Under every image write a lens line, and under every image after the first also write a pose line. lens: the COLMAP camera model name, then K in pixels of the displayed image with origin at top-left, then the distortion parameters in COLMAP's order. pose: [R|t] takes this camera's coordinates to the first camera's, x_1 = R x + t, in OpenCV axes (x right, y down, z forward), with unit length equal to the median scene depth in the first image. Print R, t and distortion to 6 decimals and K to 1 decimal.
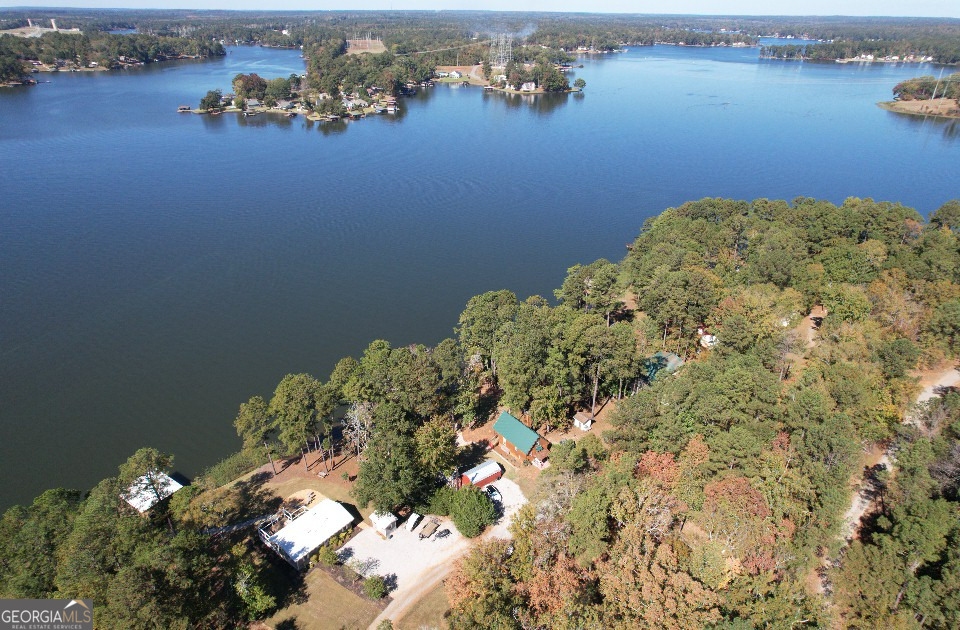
lens RADIAL K [[615.1, 0, 484.8], [0, 615.1, 318.4], [0, 0, 1]] dist [-0.084930, 0.079774]
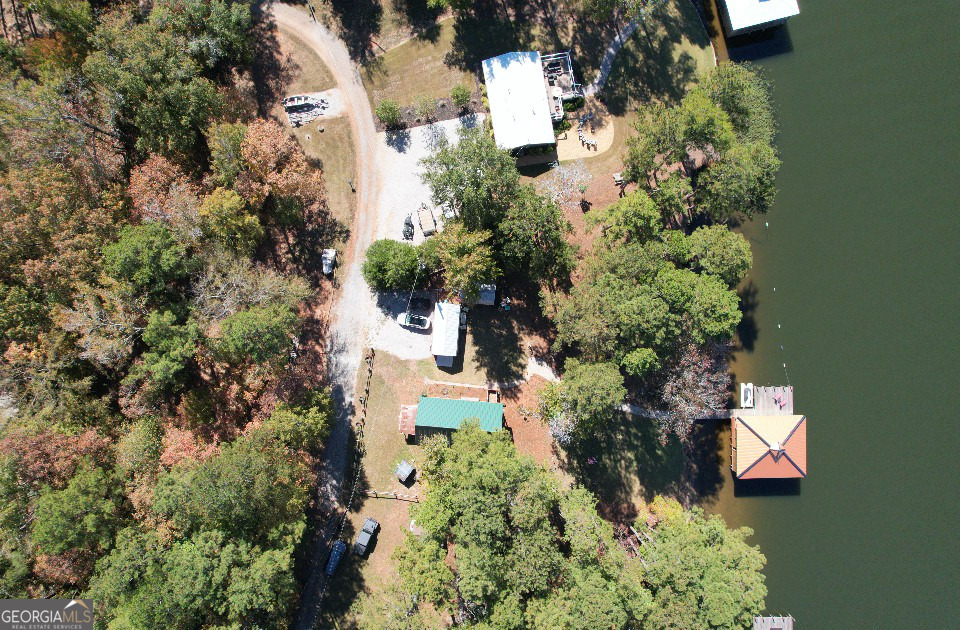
lens RADIAL K [[615.1, 0, 484.8], [0, 615.1, 318.4], [0, 0, 1]] dist [-0.084930, 0.079774]
pose [[-0.669354, 0.742646, -0.021036, -0.004464], [-0.339501, -0.280565, 0.897787, -0.057650], [0.660836, 0.608079, 0.439927, 0.109396]]
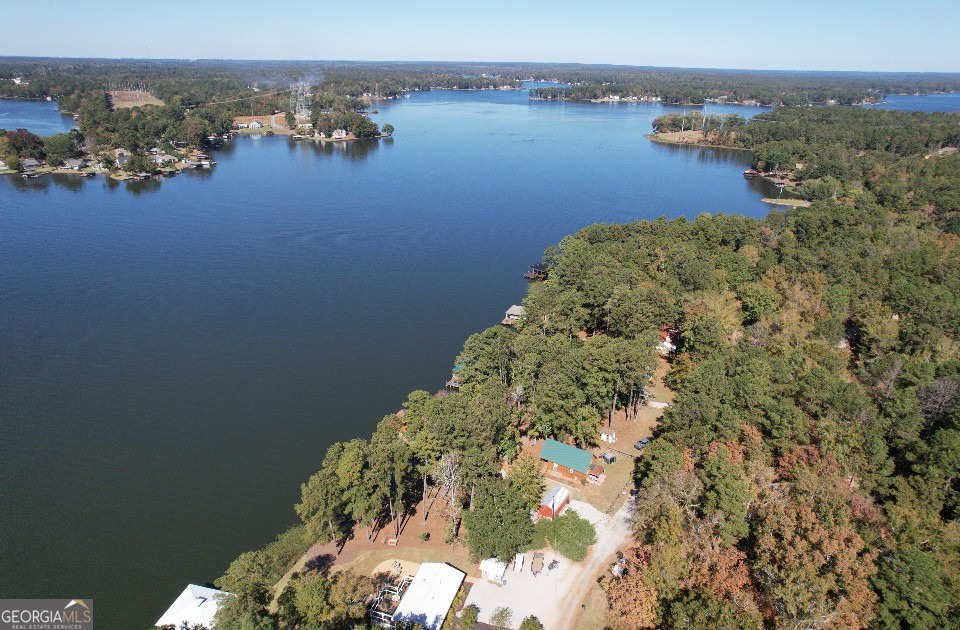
lens RADIAL K [[615.1, 0, 484.8], [0, 615.1, 318.4], [0, 0, 1]] dist [-0.084930, 0.079774]
pose [[0.938603, -0.130163, 0.319503, -0.061578], [0.151084, 0.987650, -0.041480, -0.003683], [-0.310158, 0.087205, 0.946677, 0.005971]]
